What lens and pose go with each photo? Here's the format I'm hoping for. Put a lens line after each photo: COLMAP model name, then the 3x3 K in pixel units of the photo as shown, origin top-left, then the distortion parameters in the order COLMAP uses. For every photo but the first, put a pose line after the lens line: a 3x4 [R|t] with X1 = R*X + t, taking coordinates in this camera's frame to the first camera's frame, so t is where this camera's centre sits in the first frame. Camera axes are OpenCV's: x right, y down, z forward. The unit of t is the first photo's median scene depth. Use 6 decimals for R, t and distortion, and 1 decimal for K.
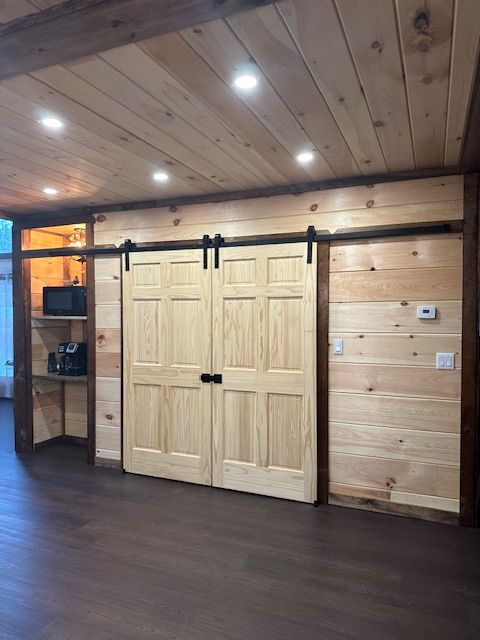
lens RADIAL K [[452.2, 0, 257.3], [0, 452.2, 320.1], [0, 0, 1]] dist [0.051536, -0.046673]
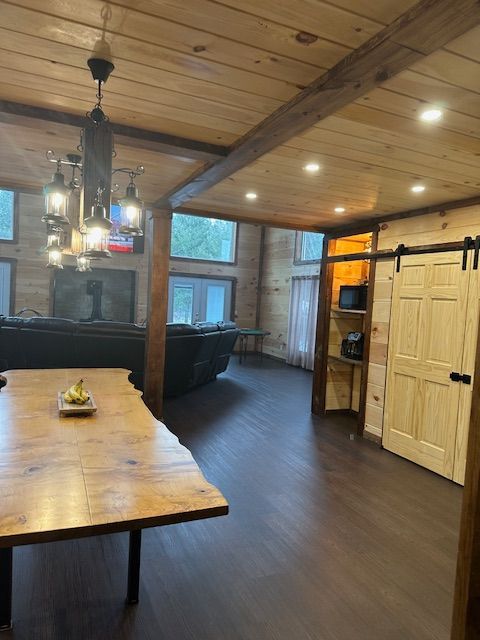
lens RADIAL K [[449.3, 0, 239.5], [0, 449.3, 323.1], [0, 0, 1]] dist [0.084290, -0.108443]
pose [[0.716227, 0.075948, -0.693723, 0.223375], [-0.068256, 0.996918, 0.038671, 0.000054], [0.694522, 0.019654, 0.719203, -0.079983]]
